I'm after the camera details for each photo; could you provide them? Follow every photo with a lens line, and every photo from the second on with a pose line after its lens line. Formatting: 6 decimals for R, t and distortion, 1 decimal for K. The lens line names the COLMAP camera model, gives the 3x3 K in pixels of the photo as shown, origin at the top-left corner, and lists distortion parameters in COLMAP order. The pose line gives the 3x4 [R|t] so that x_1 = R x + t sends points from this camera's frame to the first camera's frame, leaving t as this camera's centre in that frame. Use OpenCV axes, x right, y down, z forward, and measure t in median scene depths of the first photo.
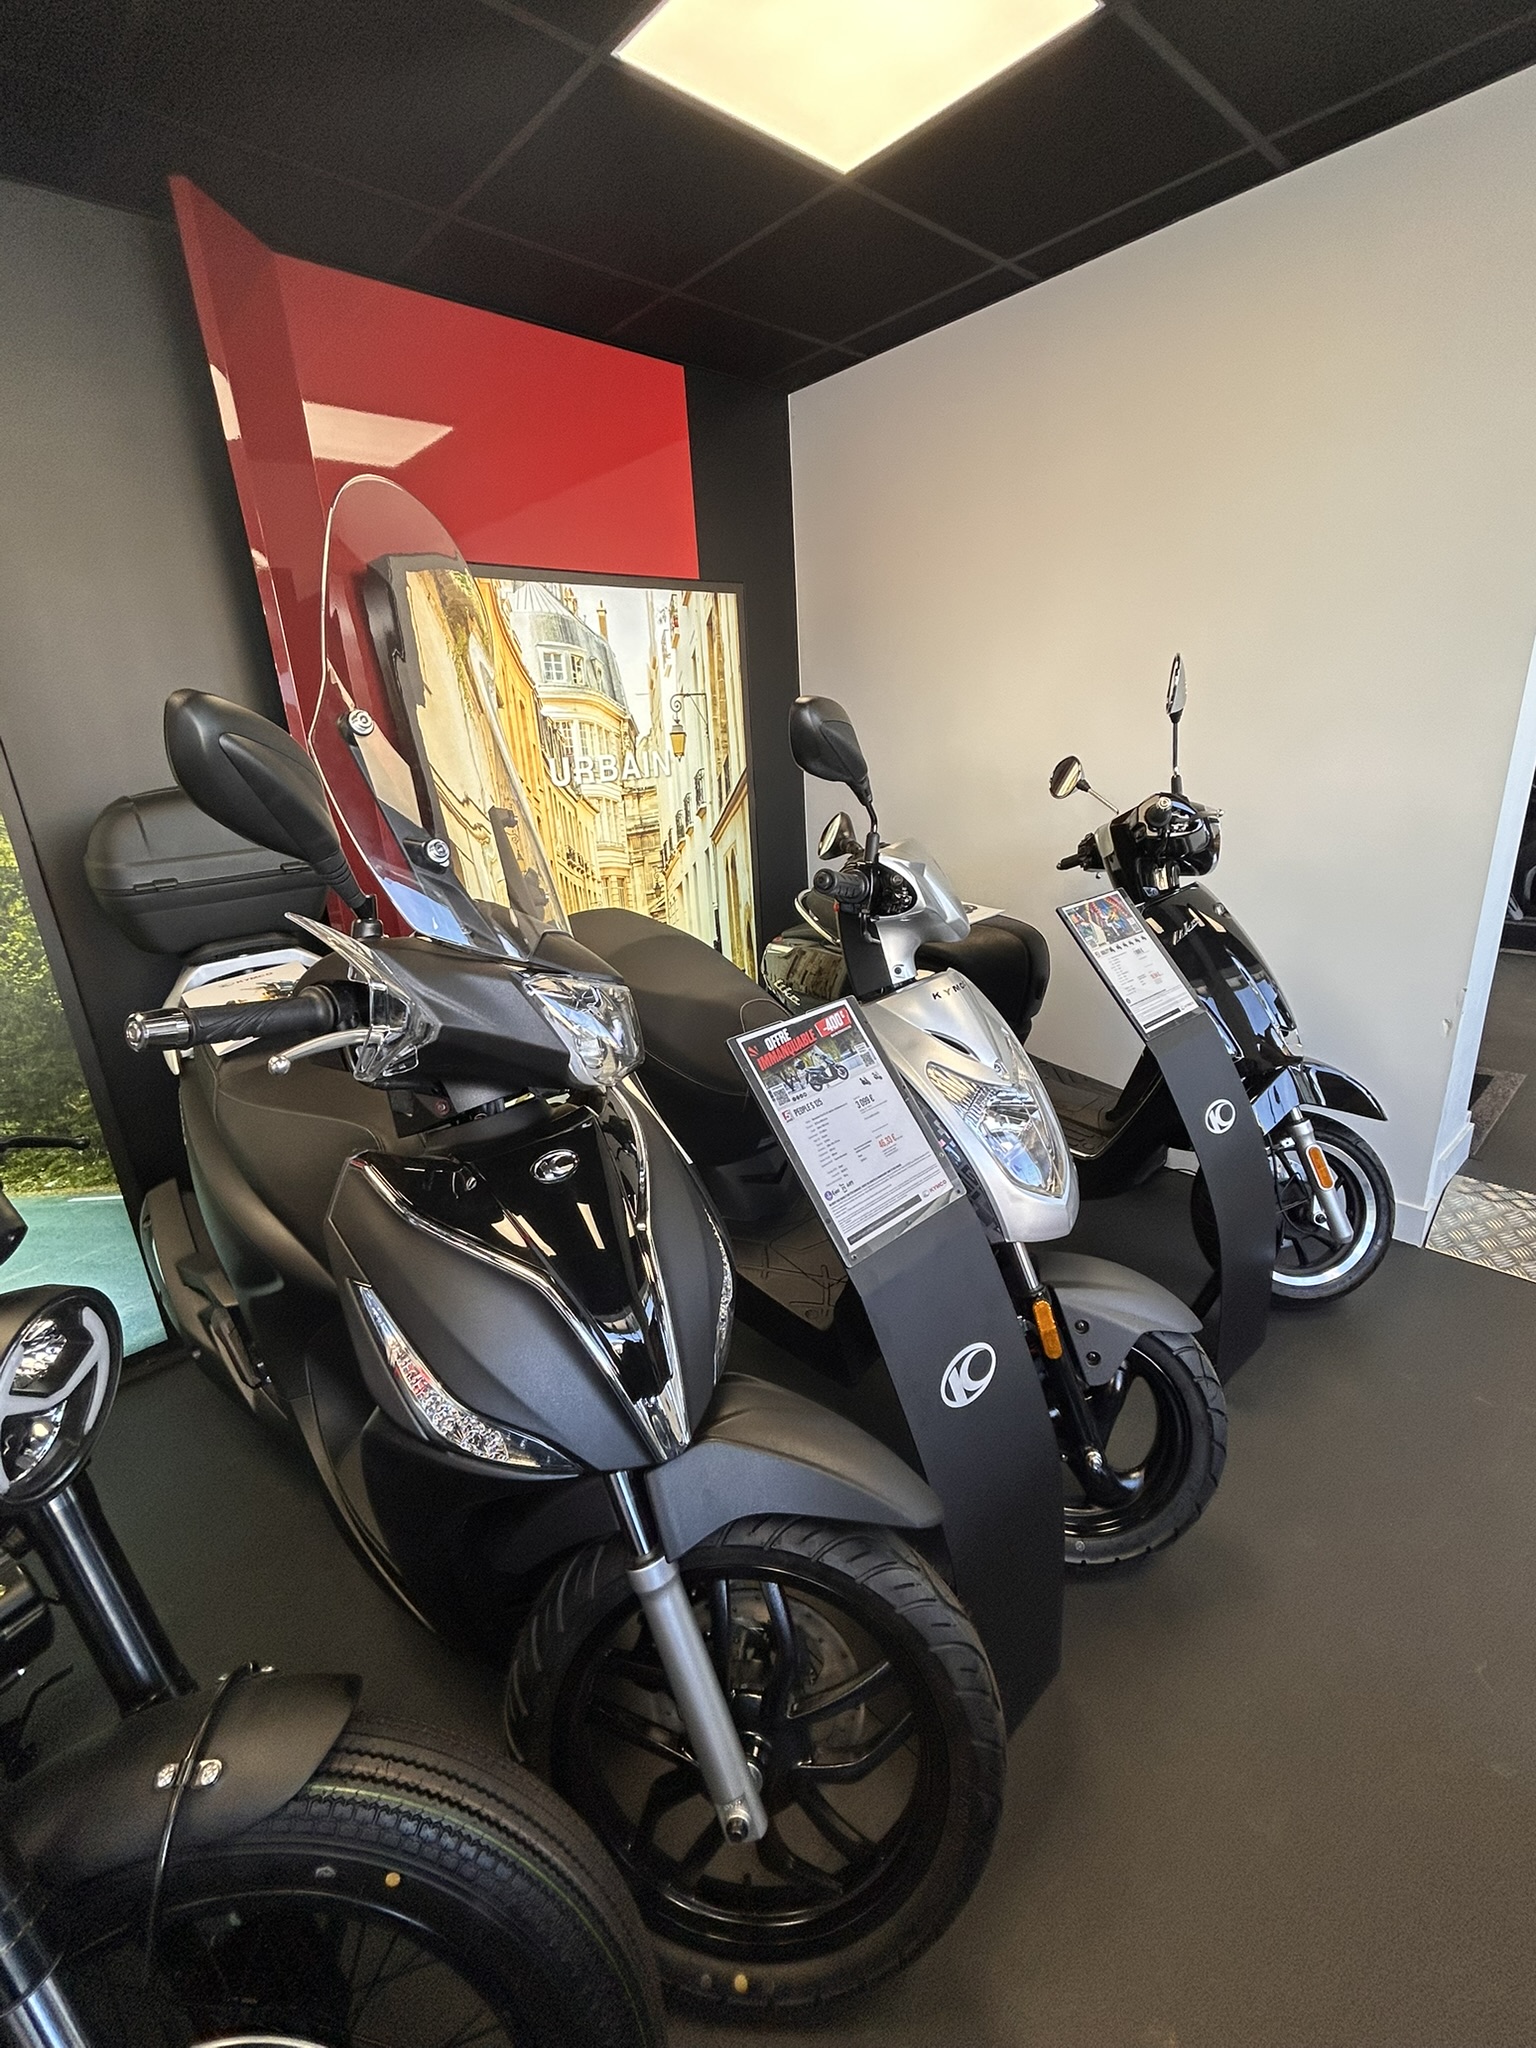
lens RADIAL K [[889.6, 0, 765.0], [0, 889.6, 1020.9], [0, 0, 1]] dist [-0.007199, 0.004710]
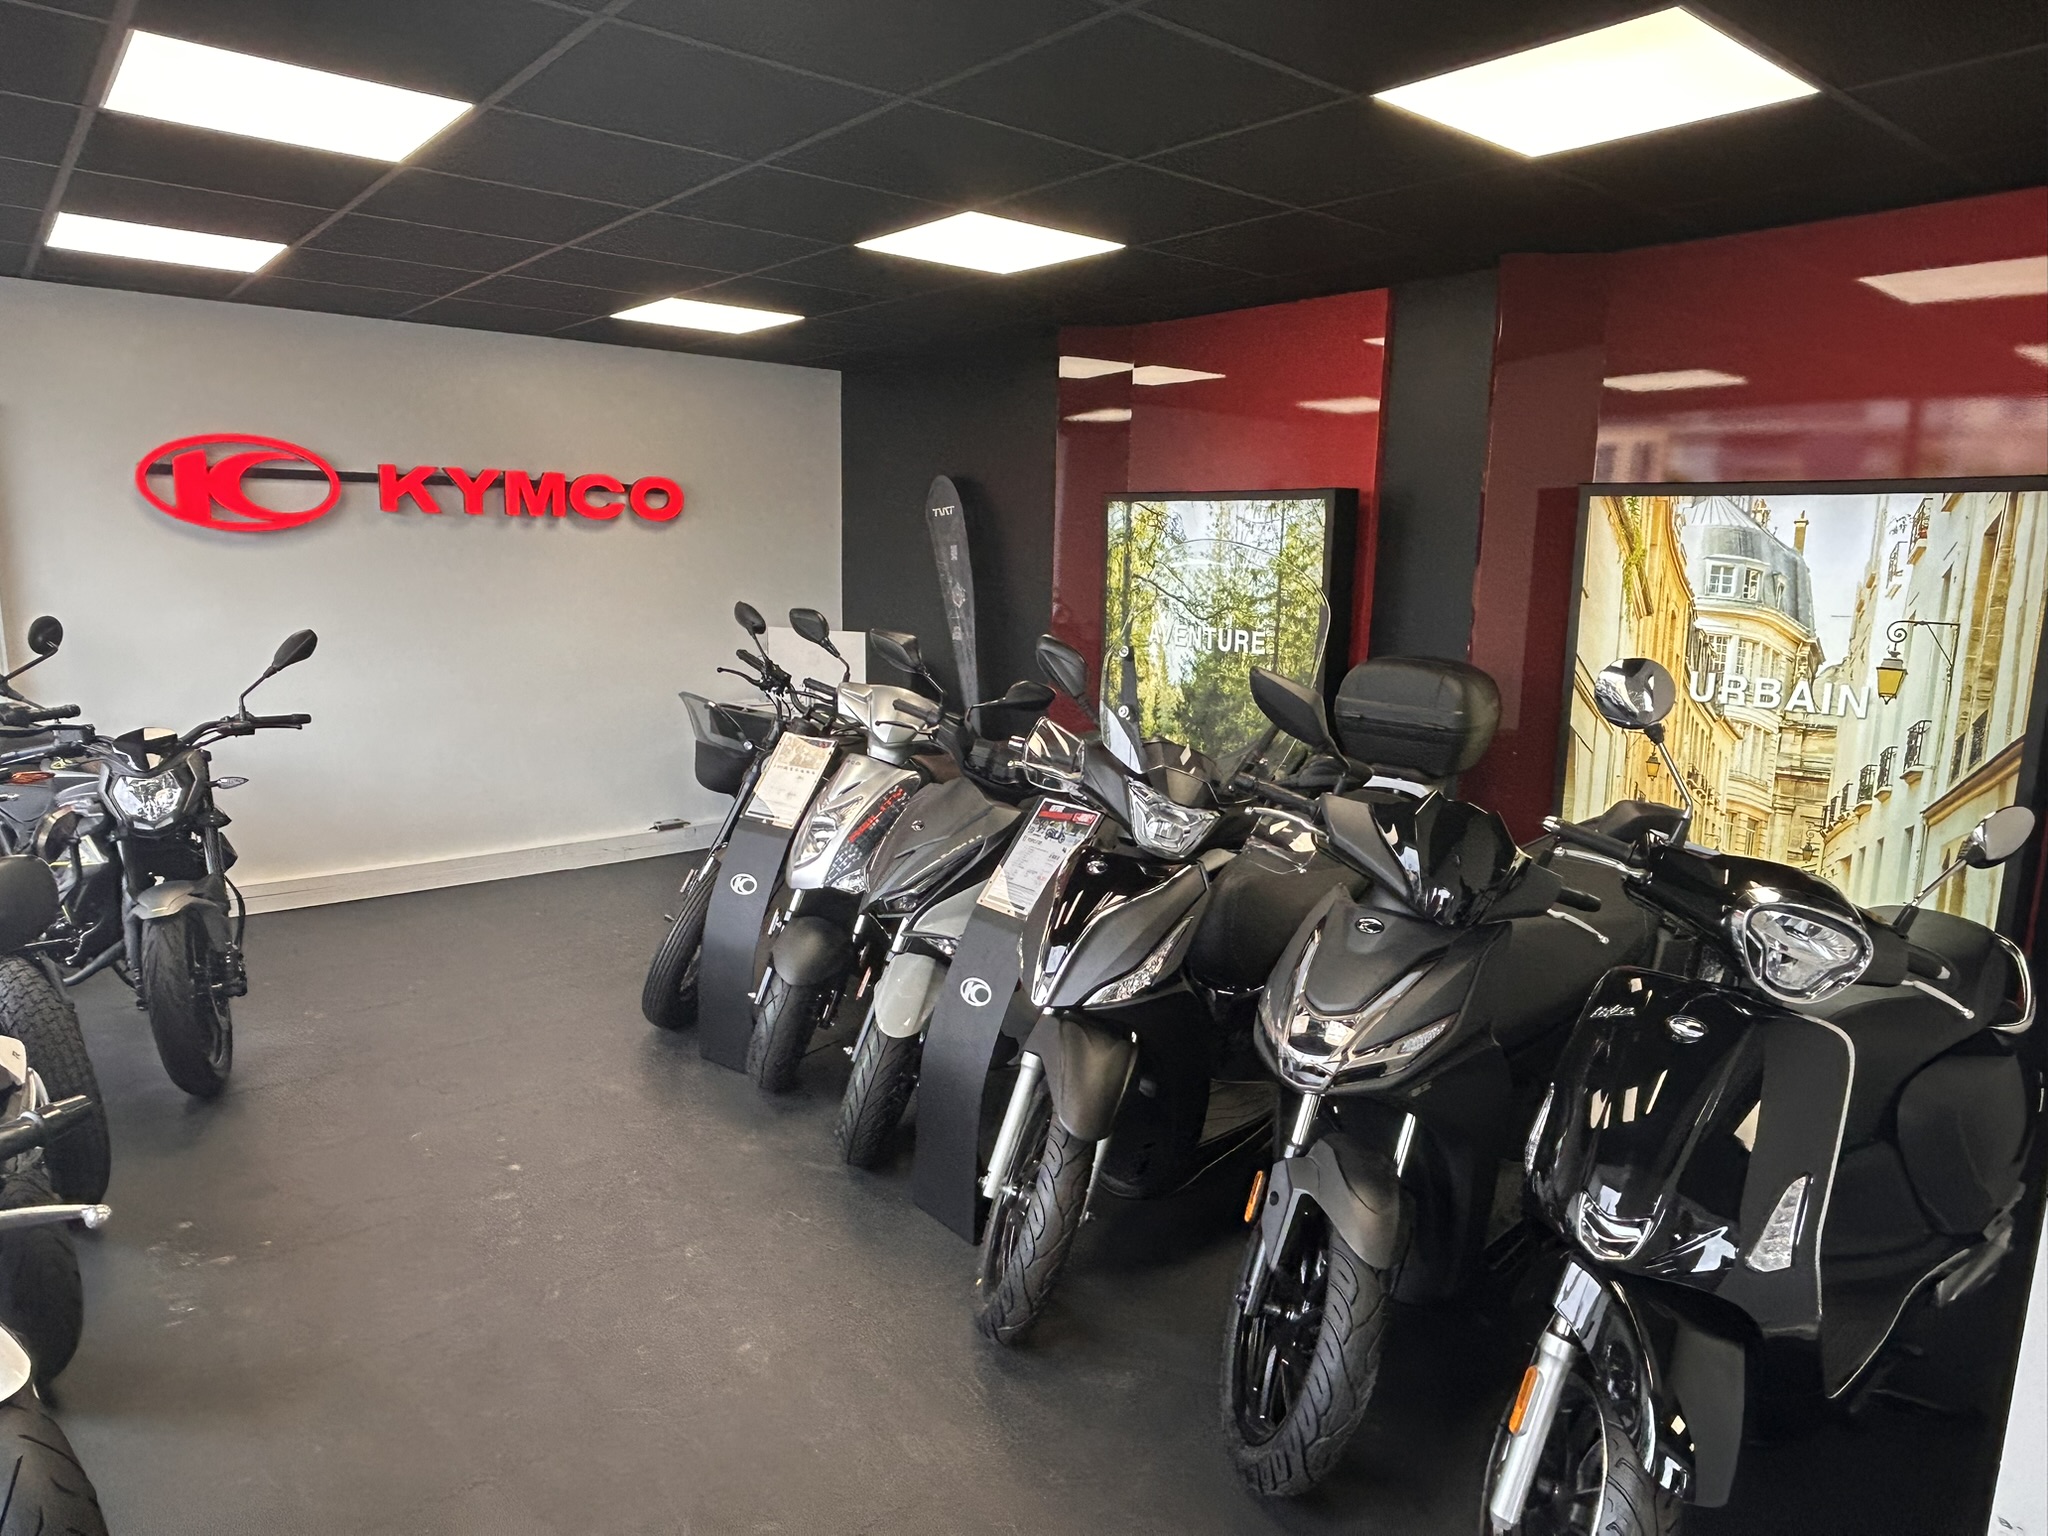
lens RADIAL K [[1293.8, 0, 1015.5], [0, 1293.8, 777.6], [0, 0, 1]] dist [-0.016899, 0.003998]
pose [[-0.061707, 0.238414, -0.969201, 1.101500], [-0.322863, 0.914075, 0.245409, -0.283466], [0.944432, 0.328062, 0.020570, 0.319232]]
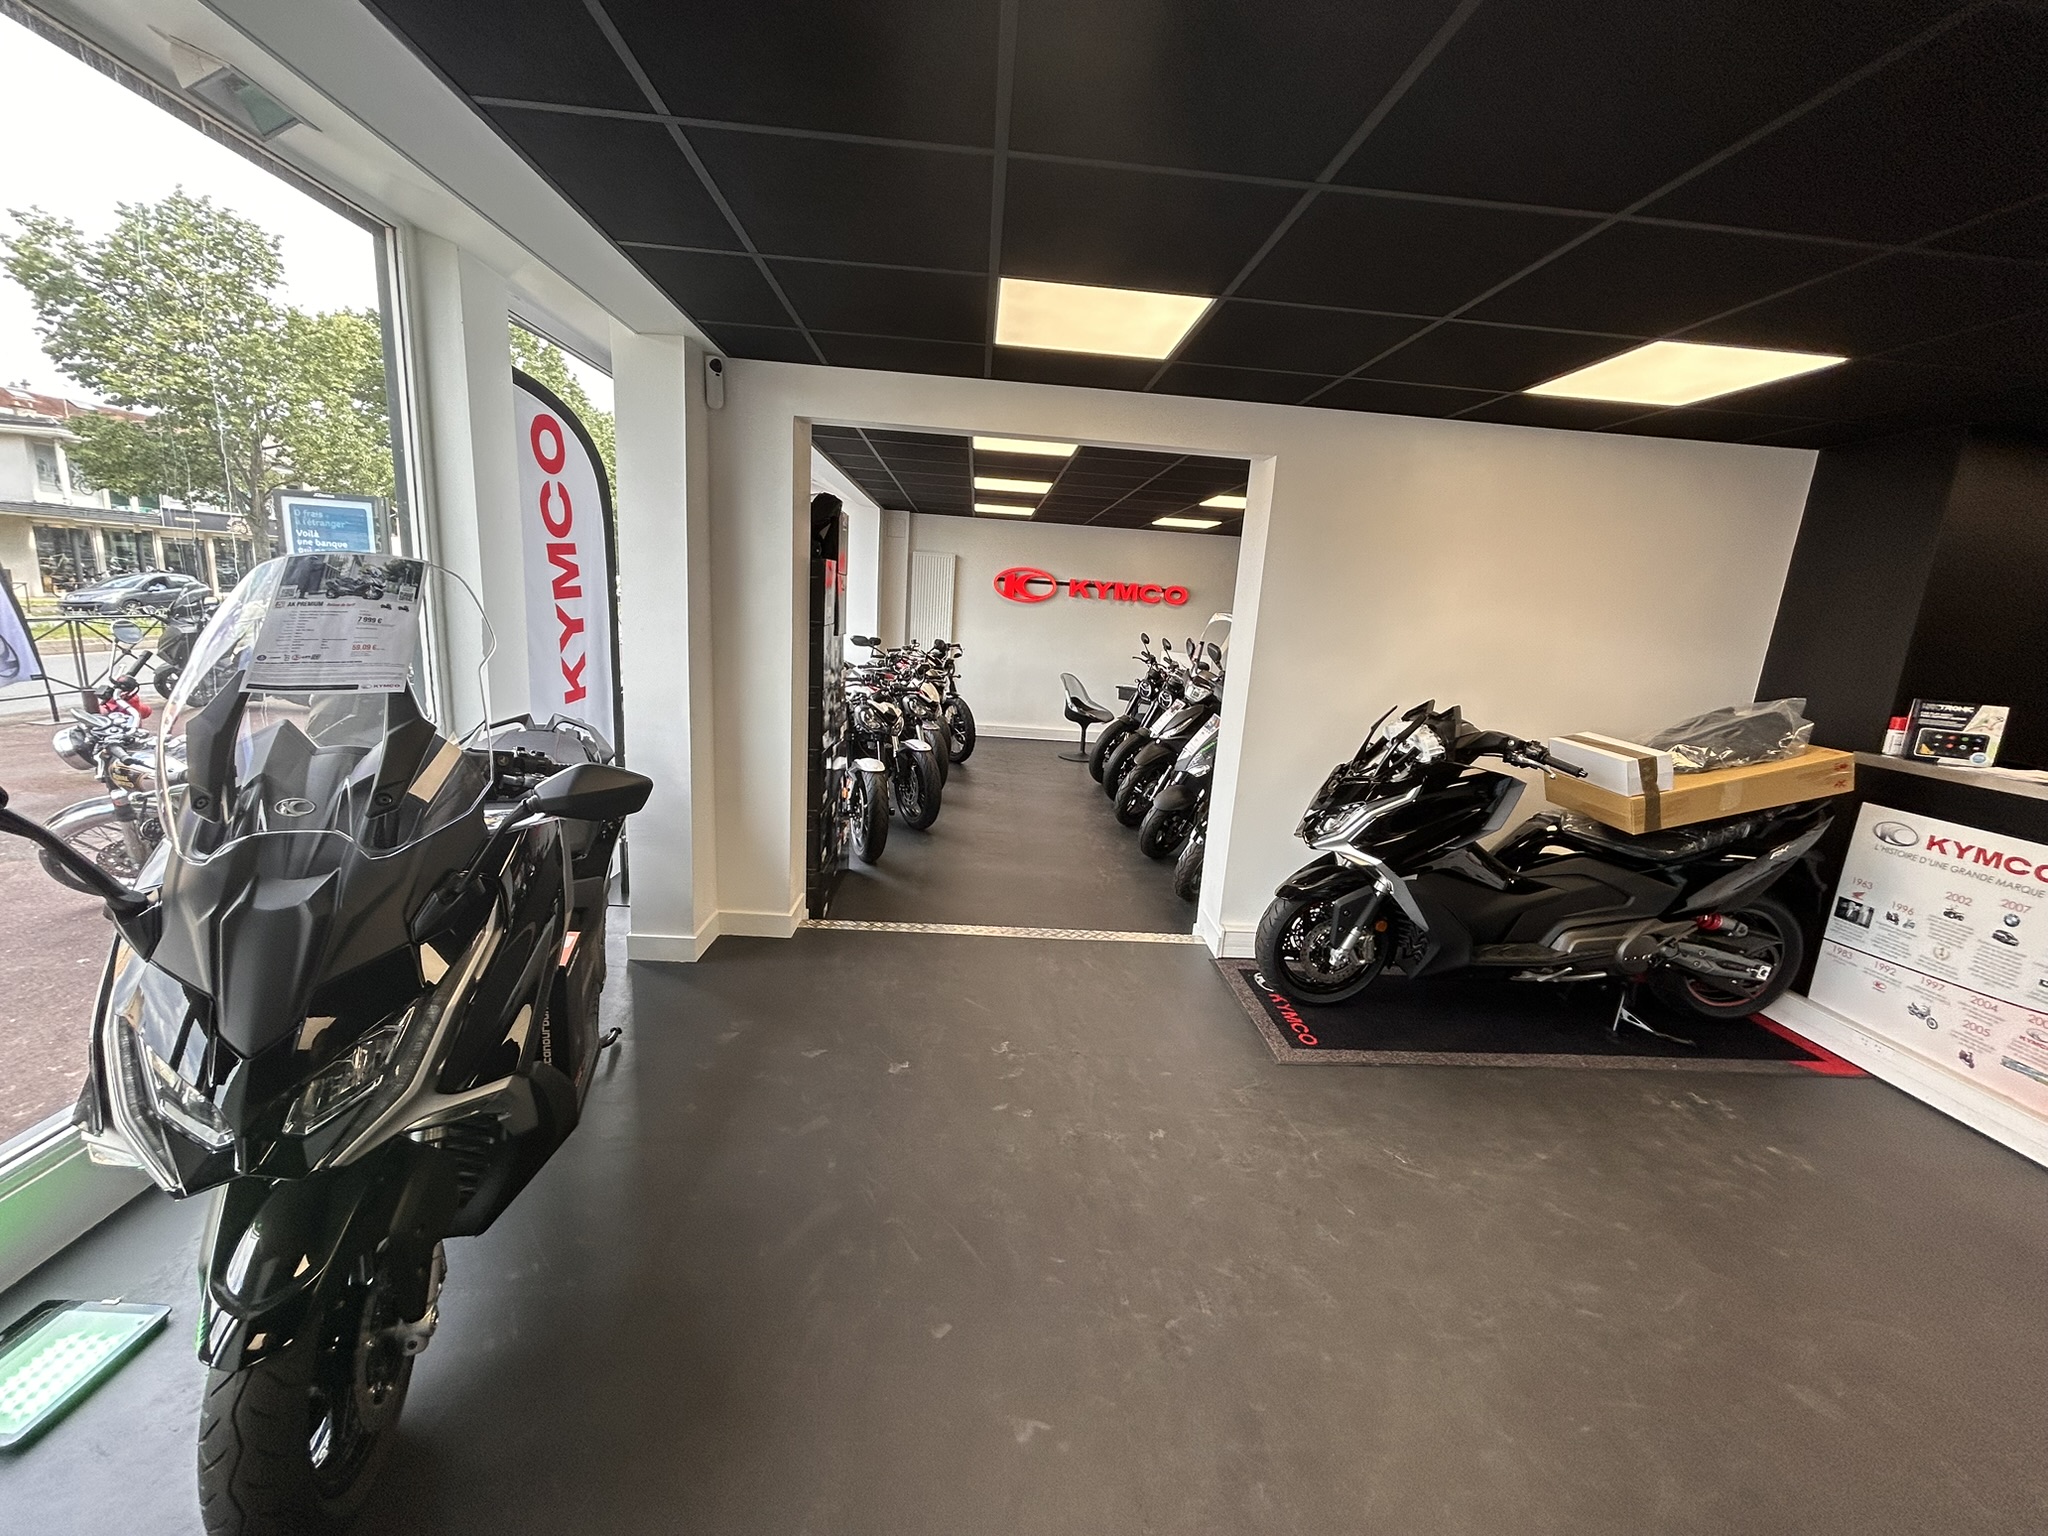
lens RADIAL K [[819.1, 0, 1018.9], [0, 819.1, 765.9], [0, 0, 1]] dist [-0.005160, 0.001520]
pose [[-0.643578, 0.171459, -0.745928, 1.989773], [-0.260281, 0.867472, 0.423965, -0.656242], [0.719765, 0.467005, -0.513658, 1.288905]]
